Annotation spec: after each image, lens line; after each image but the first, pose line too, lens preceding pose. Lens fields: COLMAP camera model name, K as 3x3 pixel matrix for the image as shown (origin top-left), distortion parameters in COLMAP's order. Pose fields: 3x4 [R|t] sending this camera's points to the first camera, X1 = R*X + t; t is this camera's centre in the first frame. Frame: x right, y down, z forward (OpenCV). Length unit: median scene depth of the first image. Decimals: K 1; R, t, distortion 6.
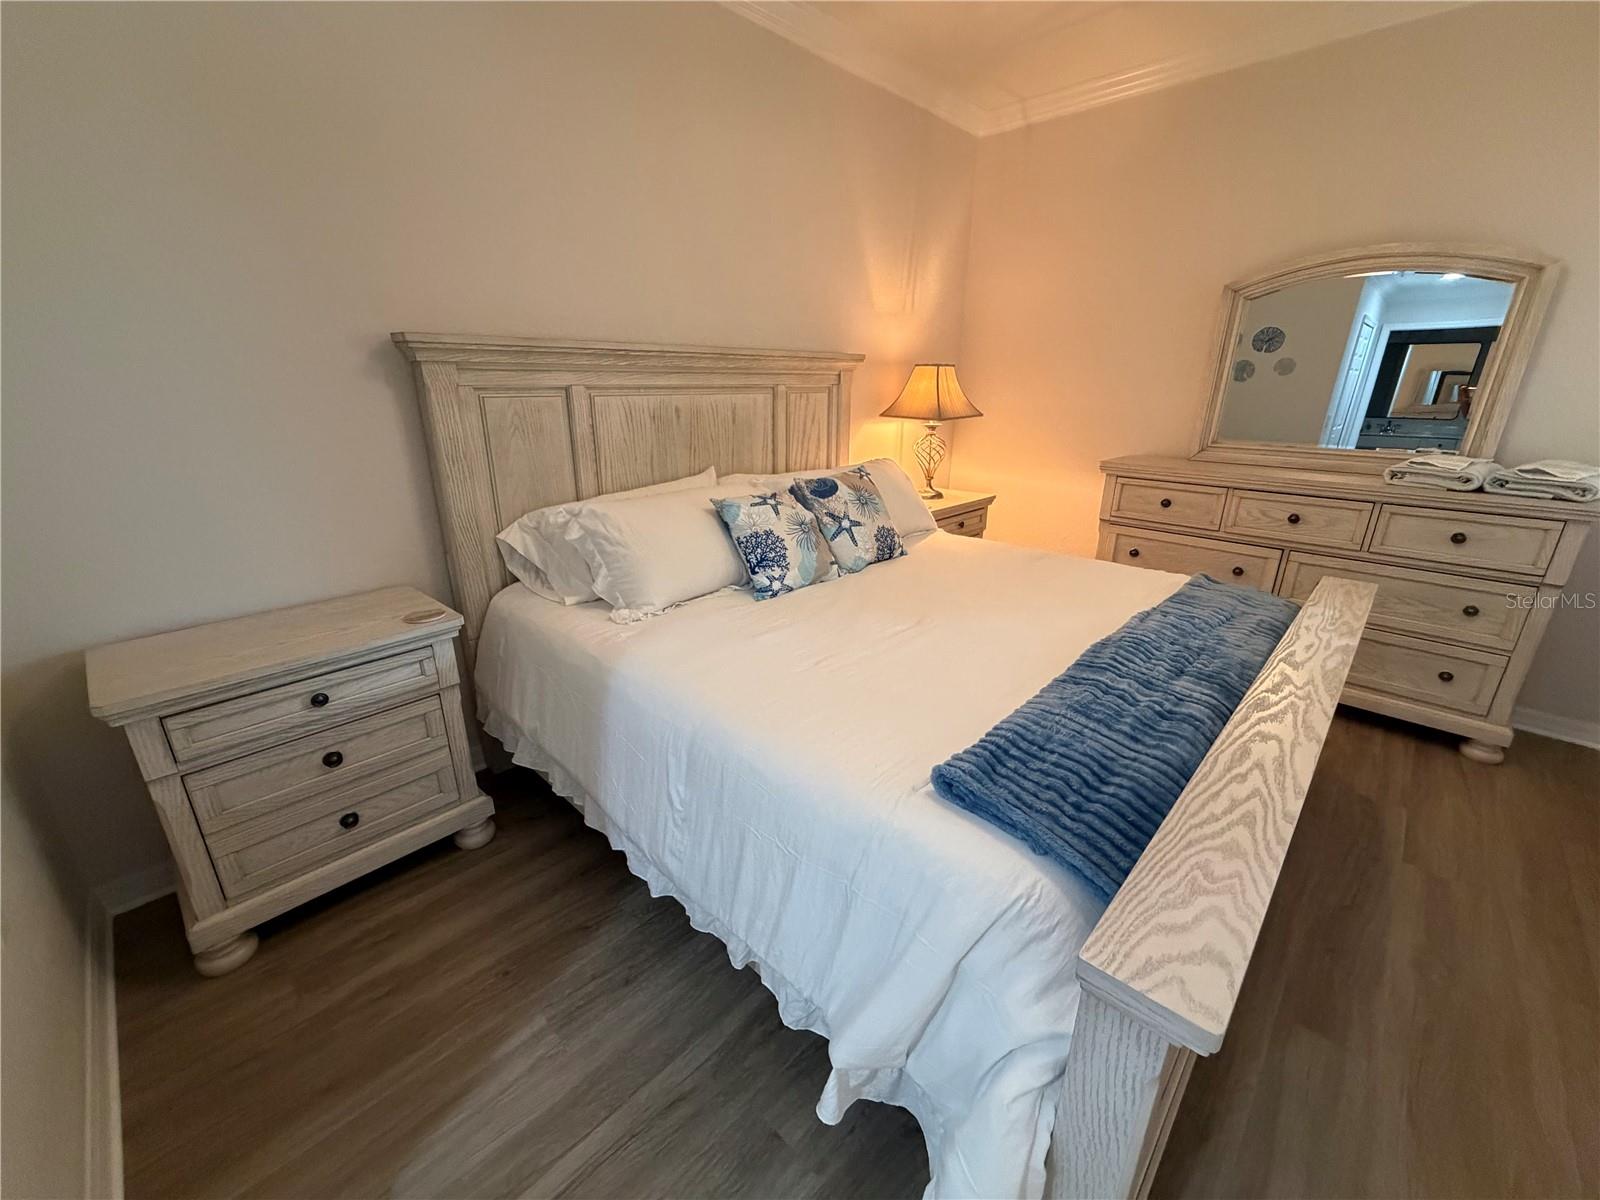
lens RADIAL K [[635.6, 0, 801.3], [0, 635.6, 596.9], [0, 0, 1]] dist [0.000346, -0.000288]
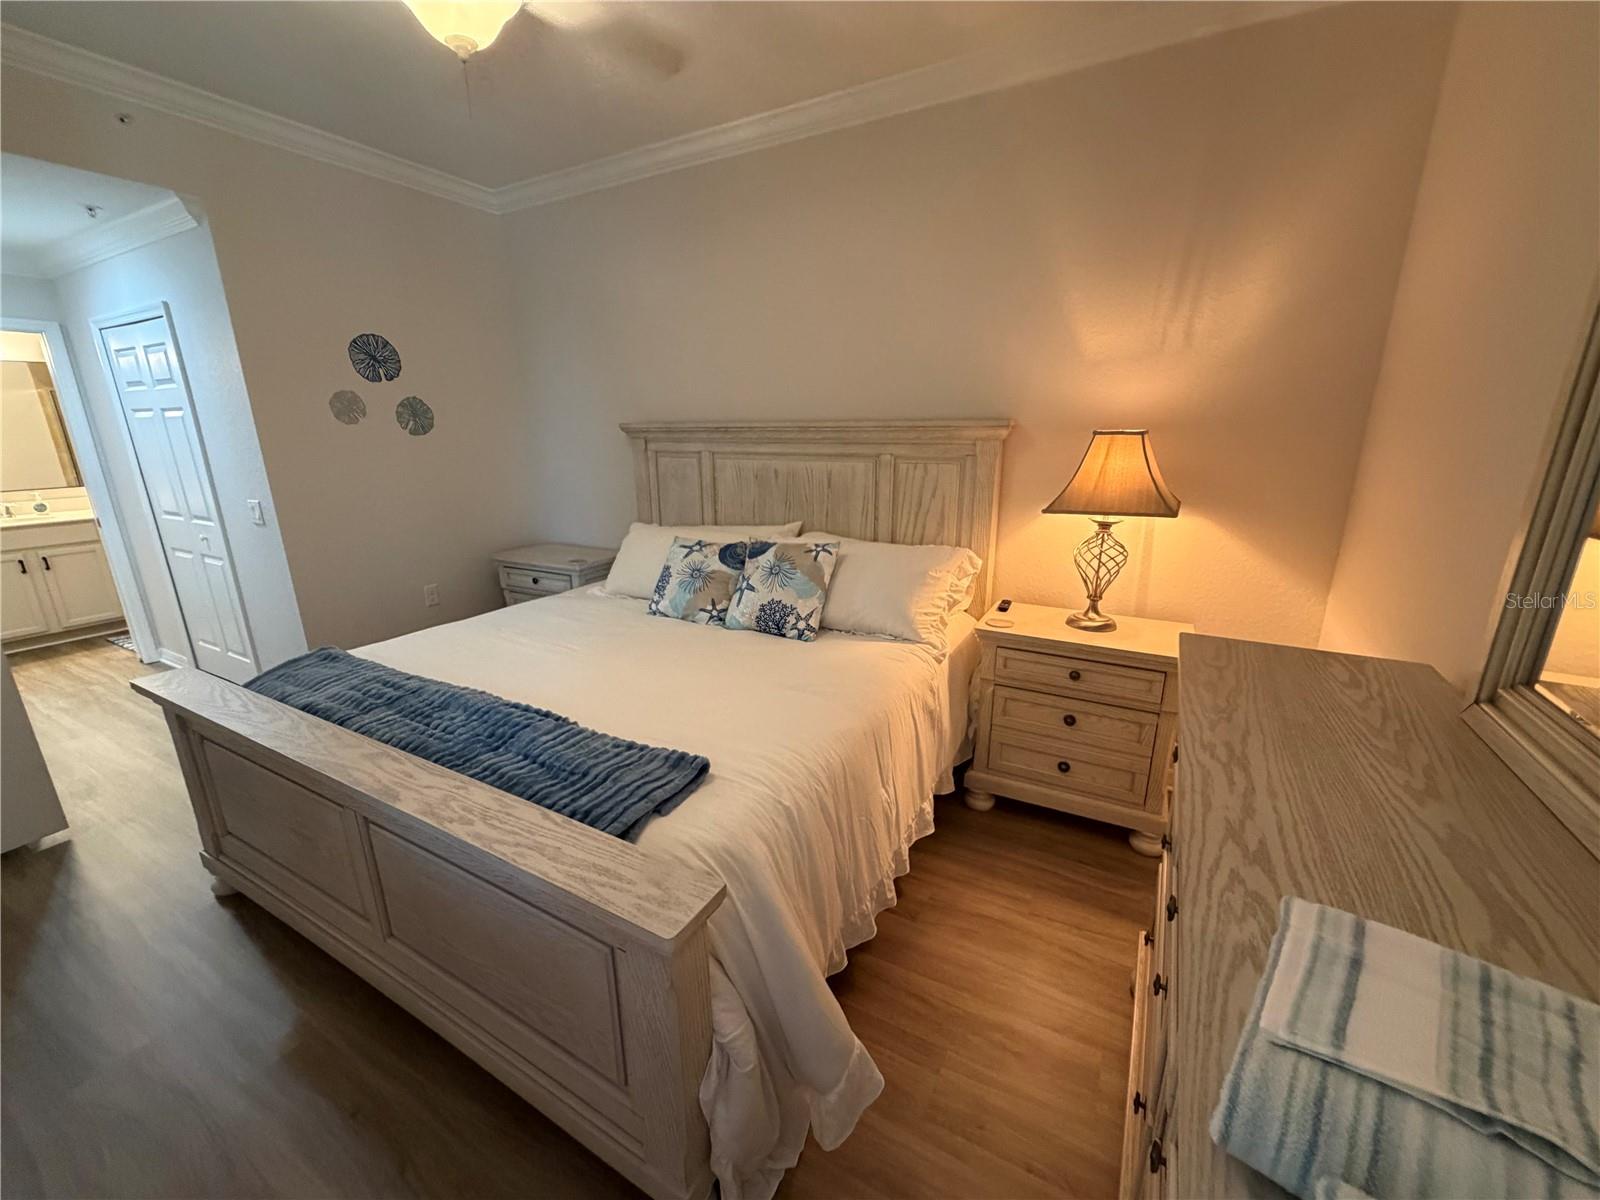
lens RADIAL K [[635.6, 0, 793.7], [0, 635.6, 598.7], [0, 0, 1]] dist [0.000346, -0.000288]
pose [[0.257108, 0.249169, -0.933708, 1.064416], [-0.304902, 0.937754, 0.166290, -0.287978], [0.917023, 0.241935, 0.317076, 0.722779]]
